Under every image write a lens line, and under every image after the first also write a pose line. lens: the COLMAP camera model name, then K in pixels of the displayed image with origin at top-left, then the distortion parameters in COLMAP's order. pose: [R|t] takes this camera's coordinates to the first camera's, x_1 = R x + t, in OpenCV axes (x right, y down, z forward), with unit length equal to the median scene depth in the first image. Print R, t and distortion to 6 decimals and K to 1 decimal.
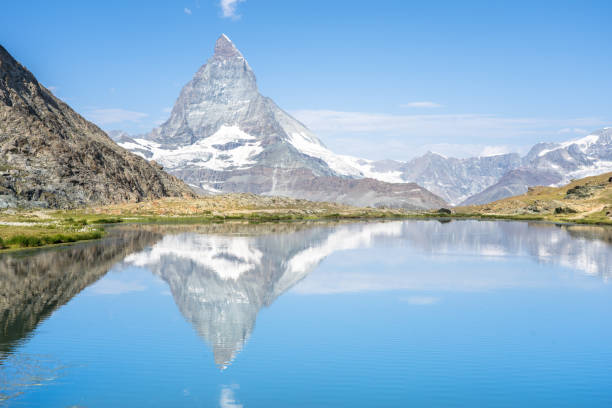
lens RADIAL K [[851.8, 0, 312.2], [0, 851.8, 204.7], [0, 0, 1]] dist [0.112700, 0.027003]
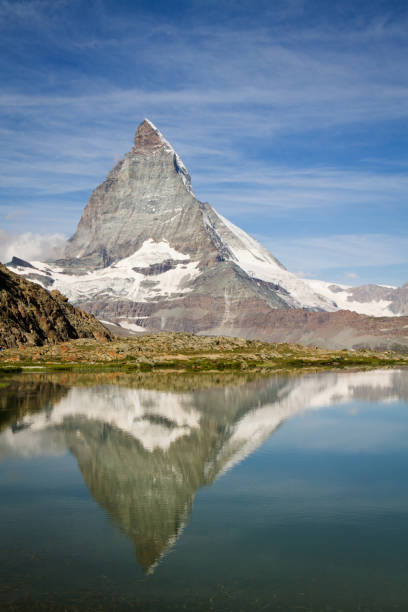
lens RADIAL K [[851.8, 0, 205.1], [0, 851.8, 313.6], [0, 0, 1]] dist [0.112700, 0.027003]
pose [[0.998580, -0.010355, -0.052254, -0.015185], [0.009143, 0.999685, -0.023380, -0.012280], [0.052479, 0.022869, 0.998360, 0.260741]]
